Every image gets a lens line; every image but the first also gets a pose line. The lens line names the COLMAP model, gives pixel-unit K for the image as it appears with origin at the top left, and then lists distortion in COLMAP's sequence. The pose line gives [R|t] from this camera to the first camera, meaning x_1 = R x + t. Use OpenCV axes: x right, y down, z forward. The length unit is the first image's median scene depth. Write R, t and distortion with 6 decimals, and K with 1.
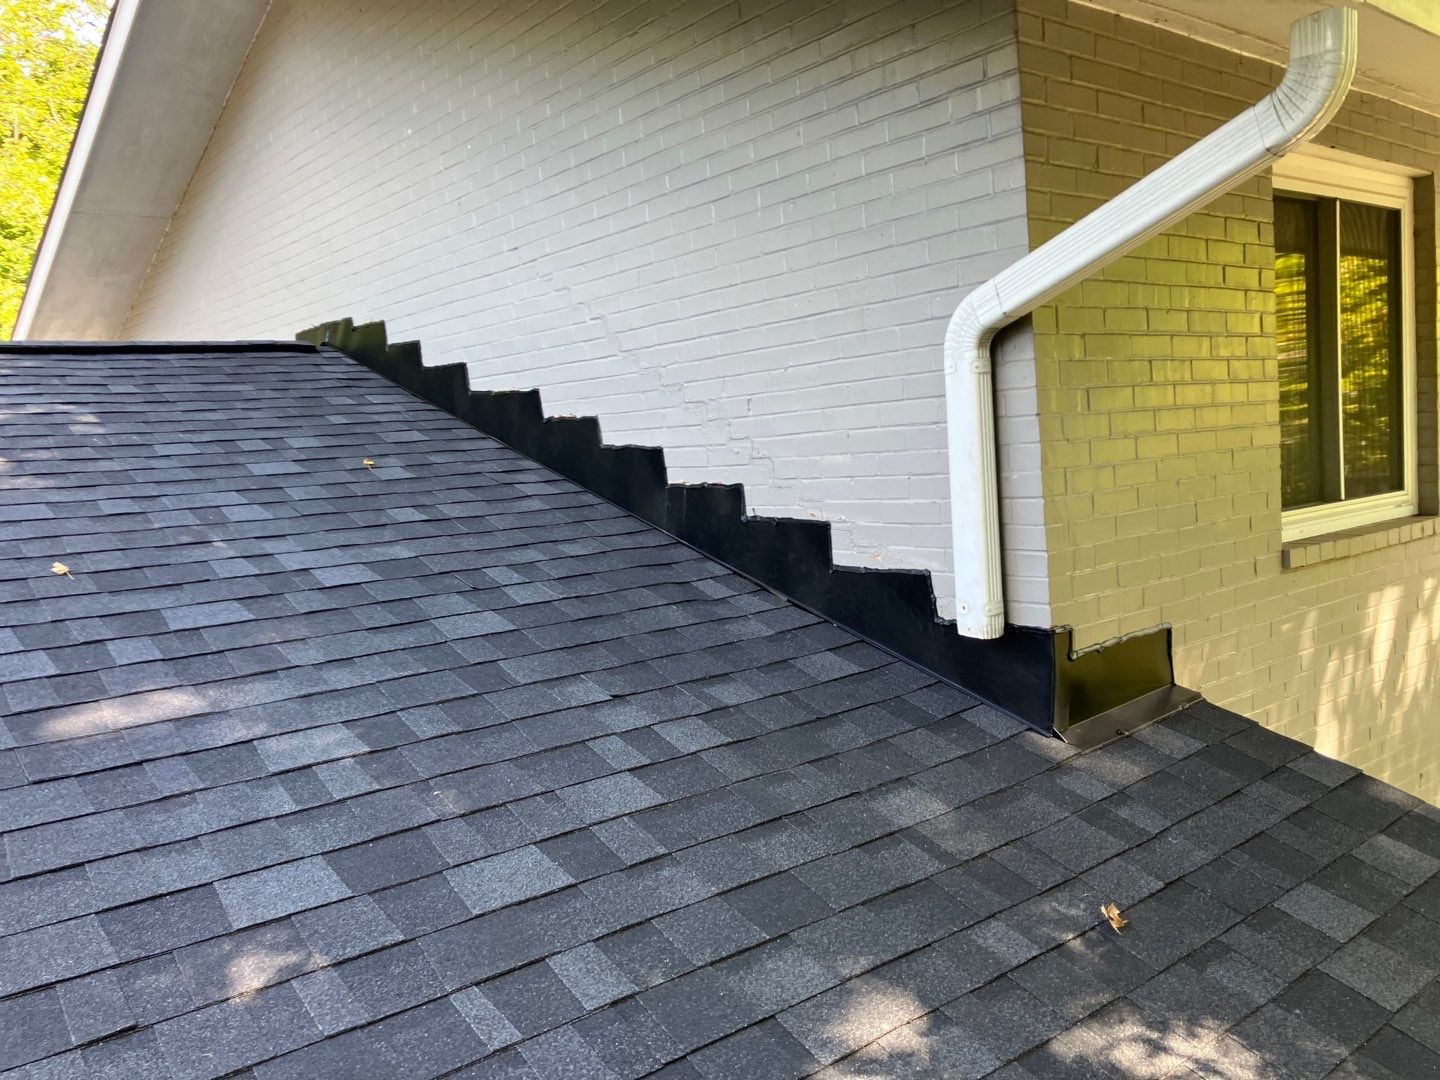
lens RADIAL K [[1178.8, 0, 720.0], [0, 1178.8, 540.0], [0, 0, 1]] dist [0.046468, -0.008569]
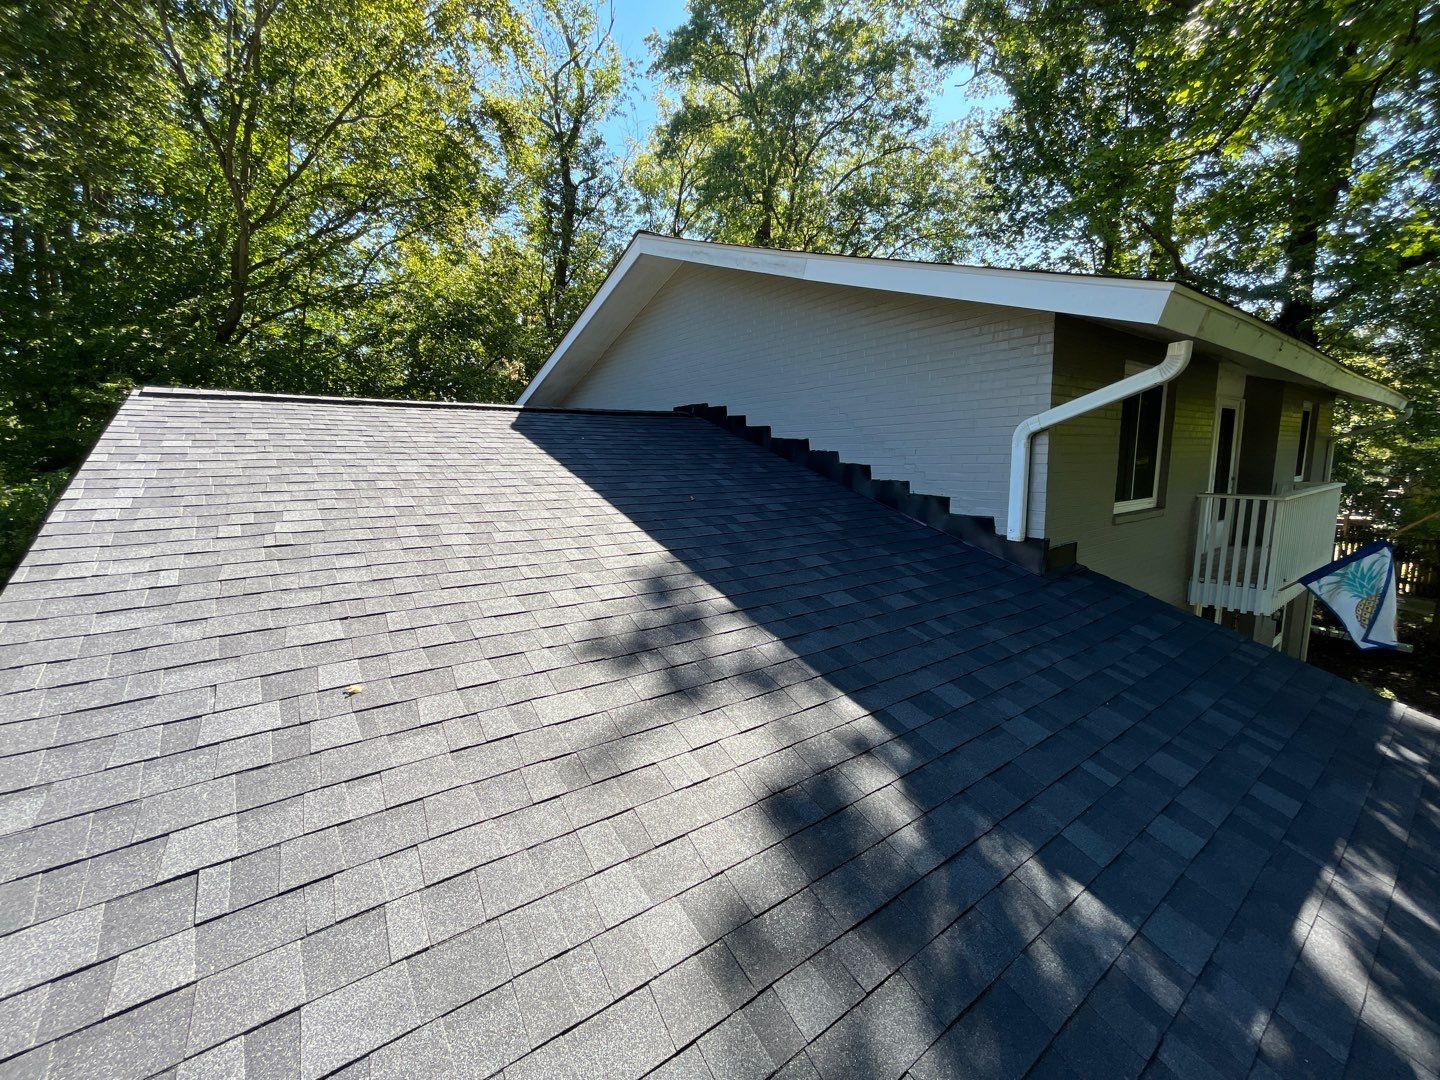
lens RADIAL K [[581.8, 0, 720.0], [0, 581.8, 540.0], [0, 0, 1]] dist [-0.000898, 0.000500]
pose [[0.997200, 0.057490, -0.047820, -0.331481], [-0.054288, 0.996357, 0.065770, 0.020821], [0.051427, -0.062990, 0.996688, -0.335751]]
